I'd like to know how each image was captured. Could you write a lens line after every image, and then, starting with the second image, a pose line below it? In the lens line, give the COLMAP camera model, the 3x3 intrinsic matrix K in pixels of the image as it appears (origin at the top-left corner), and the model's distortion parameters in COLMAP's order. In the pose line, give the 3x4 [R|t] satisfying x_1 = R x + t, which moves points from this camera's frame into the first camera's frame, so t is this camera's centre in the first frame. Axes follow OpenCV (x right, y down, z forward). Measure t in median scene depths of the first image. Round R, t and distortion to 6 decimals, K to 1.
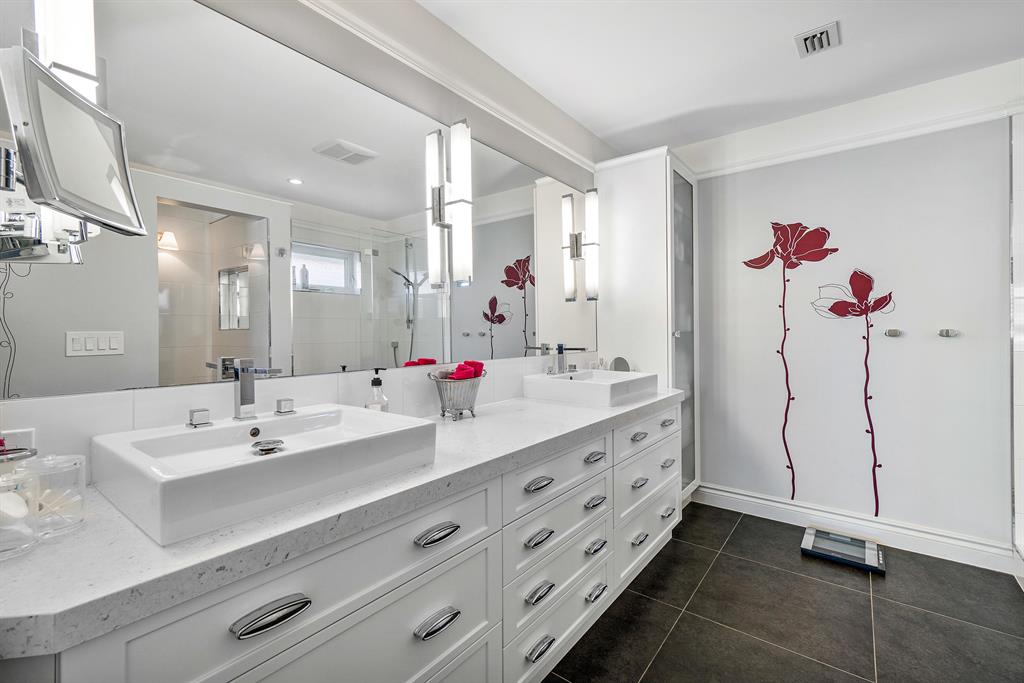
lens RADIAL K [[441.9, 0, 511.2], [0, 441.9, 337.4], [0, 0, 1]] dist [0.001884, 0.000197]
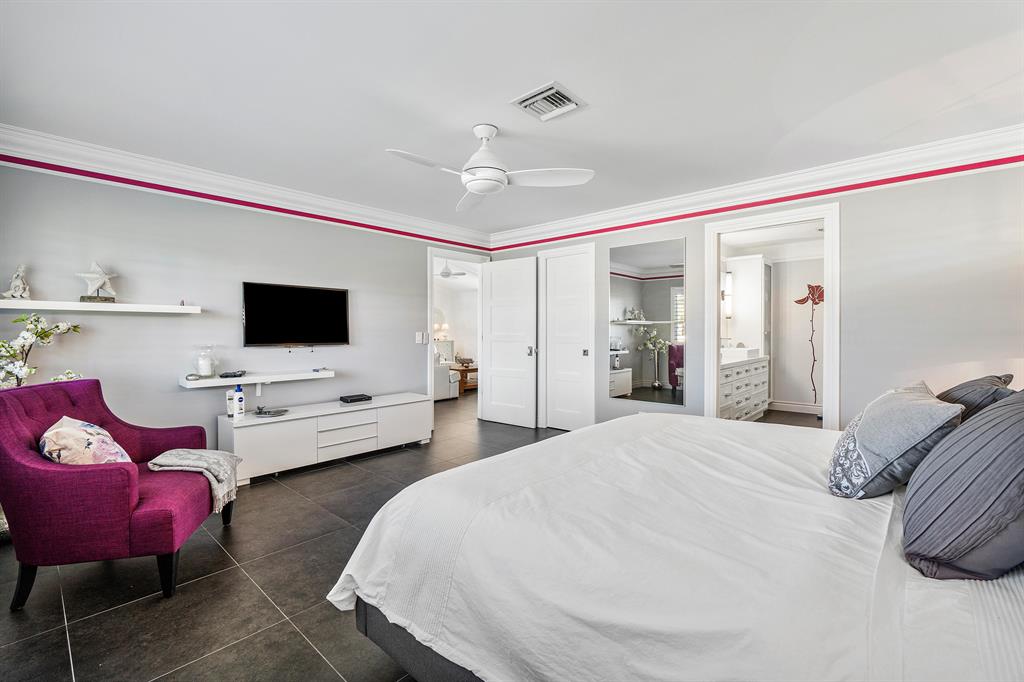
lens RADIAL K [[441.9, 0, 512.5], [0, 441.9, 336.6], [0, 0, 1]] dist [0.001884, 0.000197]
pose [[0.998060, 0.011826, -0.061123, -0.809062], [-0.012040, 0.999923, -0.003128, 0.038514], [0.061081, 0.003858, 0.998125, -1.408710]]
